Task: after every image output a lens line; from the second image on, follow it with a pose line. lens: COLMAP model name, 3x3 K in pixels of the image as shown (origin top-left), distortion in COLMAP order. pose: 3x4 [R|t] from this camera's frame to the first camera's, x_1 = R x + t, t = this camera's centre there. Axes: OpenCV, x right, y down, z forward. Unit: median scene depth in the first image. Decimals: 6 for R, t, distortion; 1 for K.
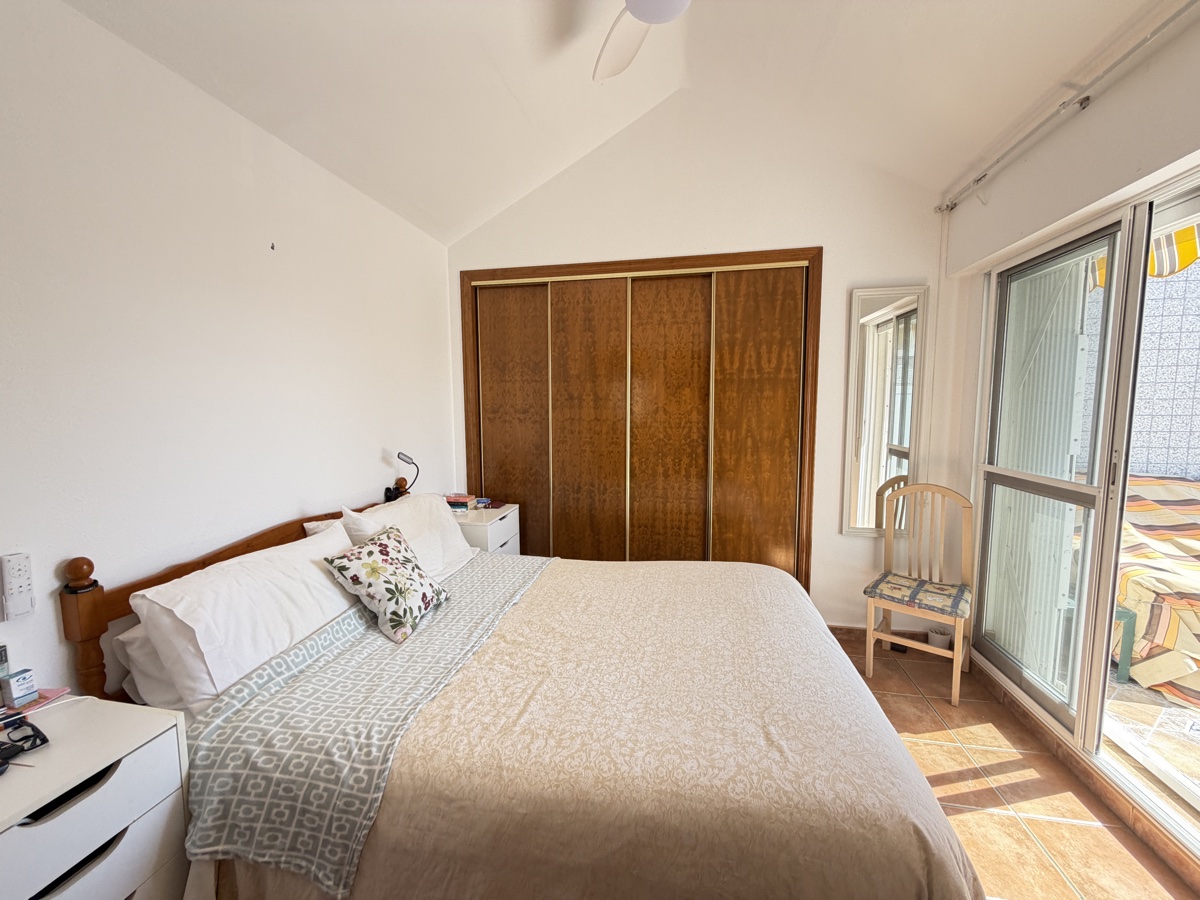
lens RADIAL K [[477.5, 0, 597.4], [0, 477.5, 450.6], [0, 0, 1]] dist [0.001182, -0.000021]
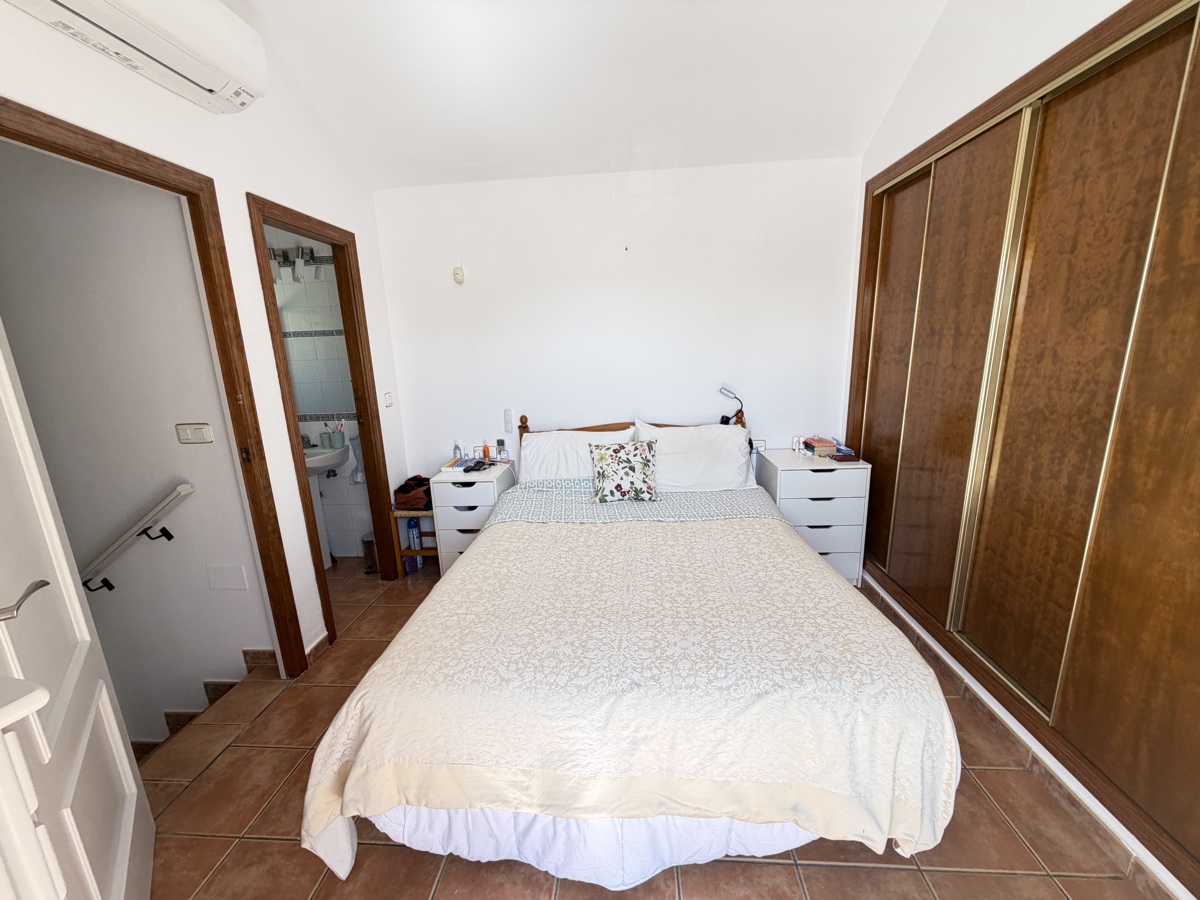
lens RADIAL K [[477.5, 0, 597.1], [0, 477.5, 449.9], [0, 0, 1]] dist [0.001182, -0.000021]
pose [[0.124731, 0.218010, -0.967943, 0.611877], [-0.056934, 0.975527, 0.212382, -0.066276], [0.990556, 0.028619, 0.134091, 0.441919]]
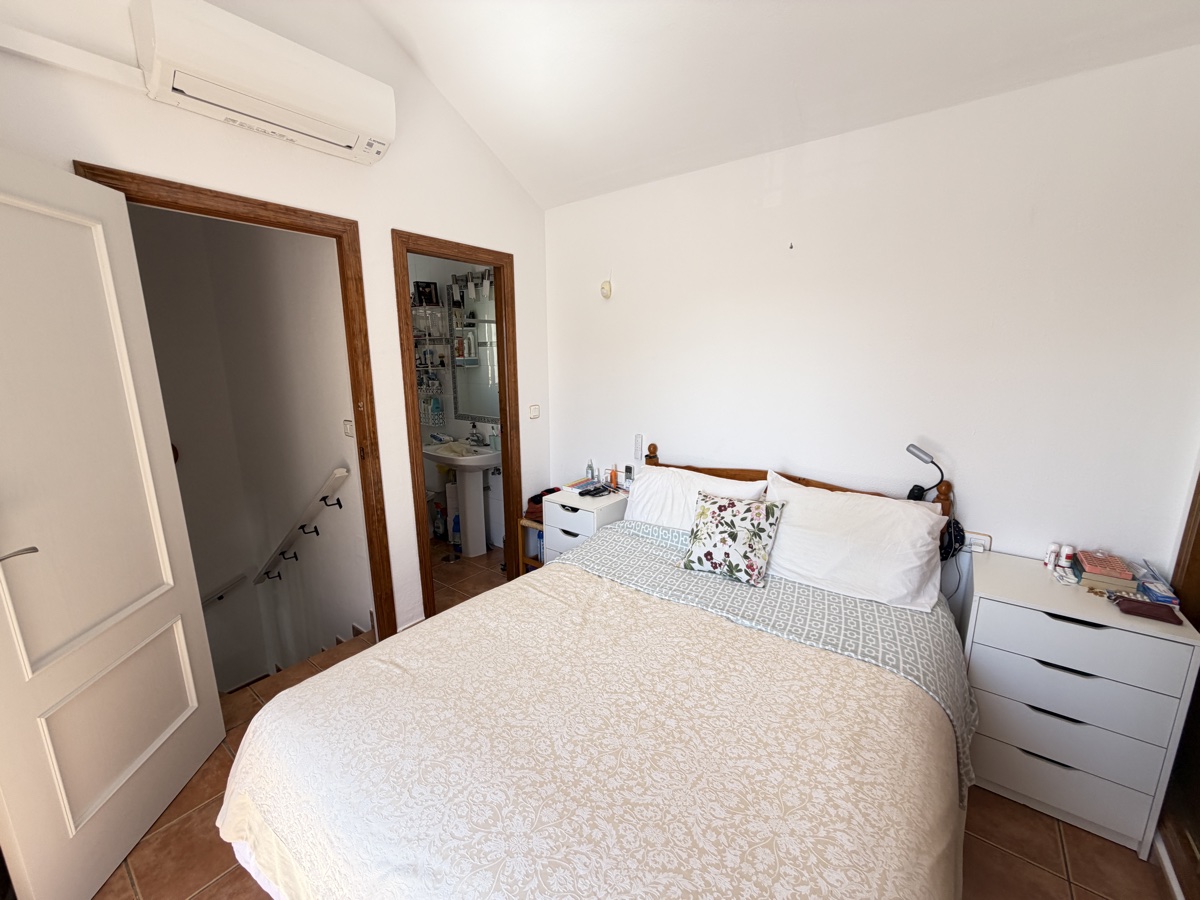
lens RADIAL K [[477.5, 0, 597.7], [0, 477.5, 450.0], [0, 0, 1]] dist [0.001182, -0.000021]
pose [[-0.437984, 0.186371, -0.879452, 0.425731], [-0.077560, 0.966793, 0.243507, -0.115739], [0.895631, 0.174862, -0.408985, 0.711439]]
